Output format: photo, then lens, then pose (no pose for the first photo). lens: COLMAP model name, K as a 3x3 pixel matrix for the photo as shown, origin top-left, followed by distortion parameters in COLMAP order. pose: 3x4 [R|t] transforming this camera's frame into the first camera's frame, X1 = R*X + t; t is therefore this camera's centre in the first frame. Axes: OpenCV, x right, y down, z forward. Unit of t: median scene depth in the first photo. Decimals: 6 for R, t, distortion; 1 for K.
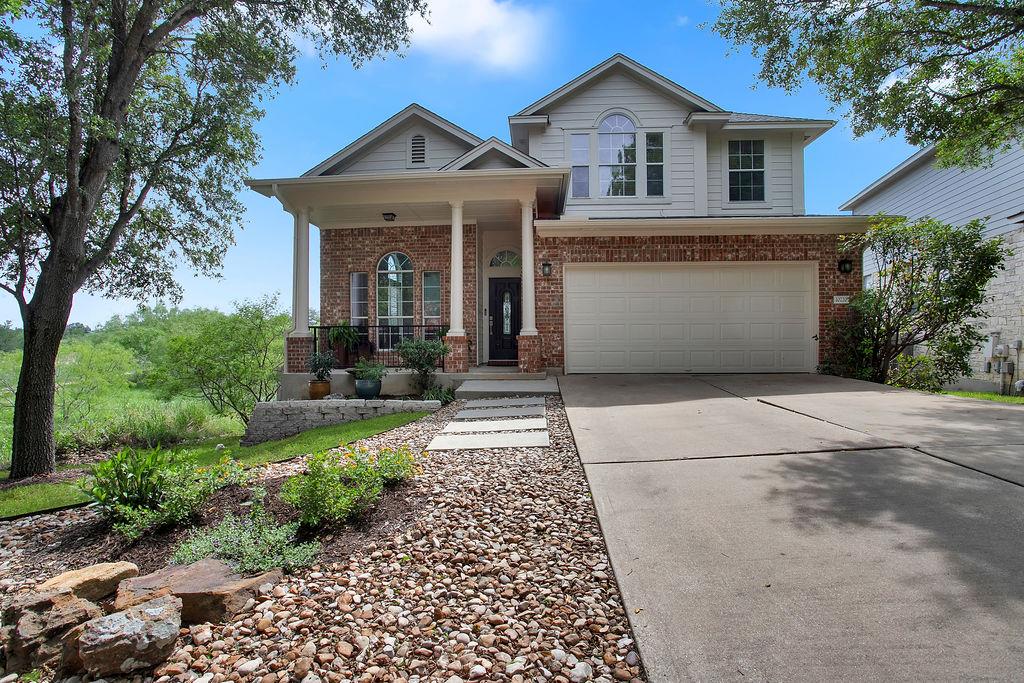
lens RADIAL K [[510.8, 0, 501.9], [0, 510.8, 344.4], [0, 0, 1]] dist [-0.049312, 0.023290]
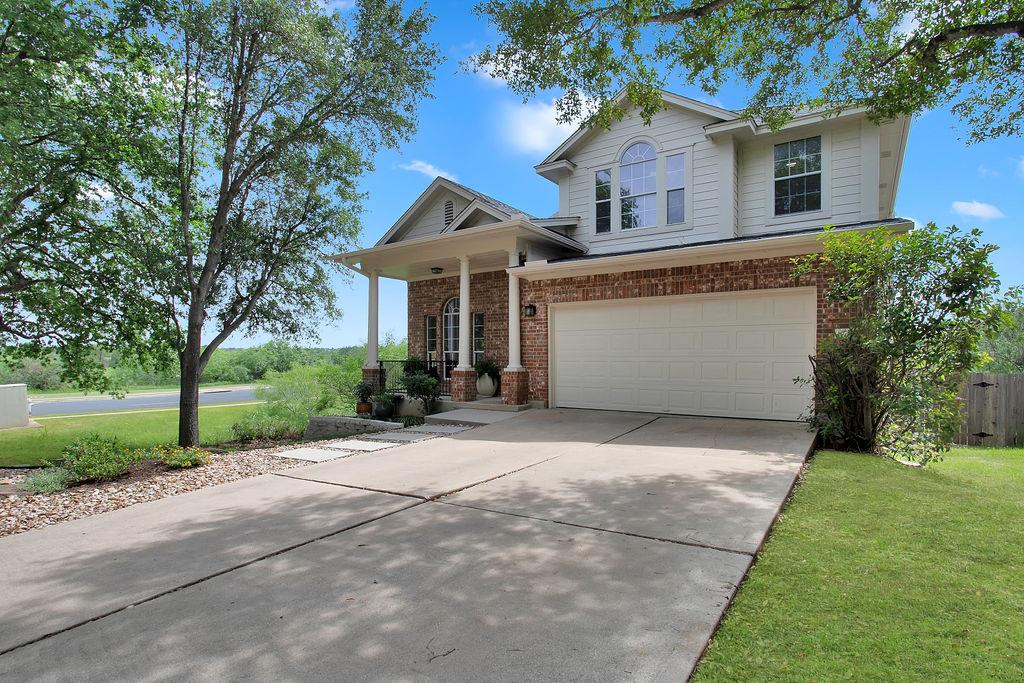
lens RADIAL K [[516.5, 0, 504.4], [0, 516.5, 353.9], [0, 0, 1]] dist [-0.042685, 0.022789]
pose [[0.856570, 0.000858, -0.516030, 0.598911], [-0.008879, 0.999875, -0.013077, -0.039111], [0.515954, 0.015784, 0.856471, 0.028629]]
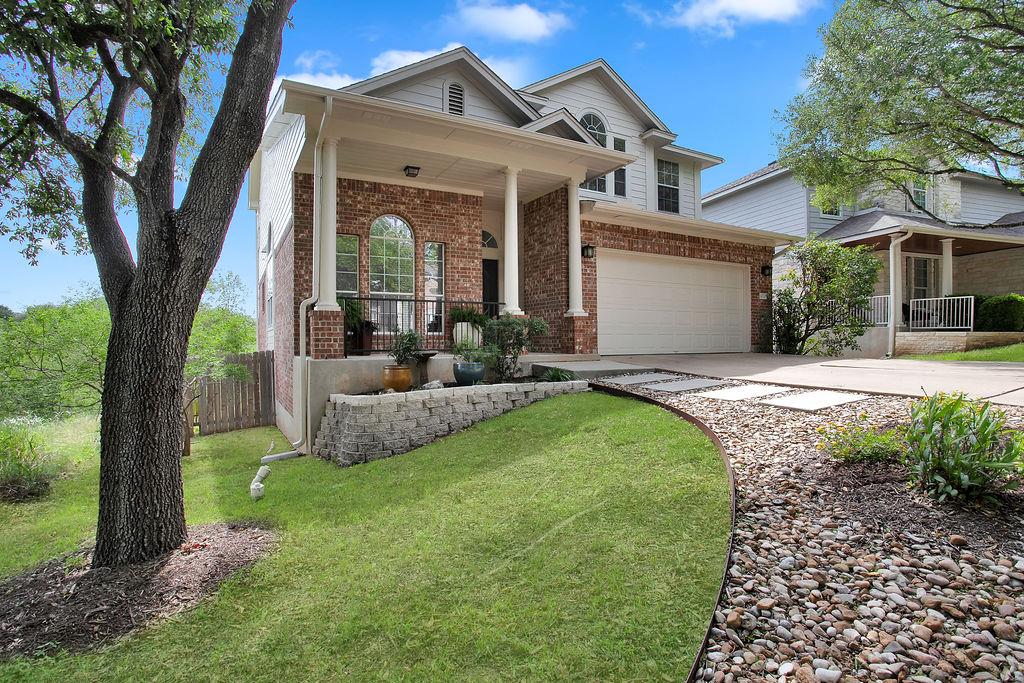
lens RADIAL K [[510.8, 0, 501.9], [0, 510.8, 344.4], [0, 0, 1]] dist [-0.049312, 0.023290]
pose [[0.841718, -0.002233, 0.539913, -0.588795], [0.003123, 0.999995, -0.000733, 0.035398], [-0.539909, 0.002303, 0.841720, 0.240533]]
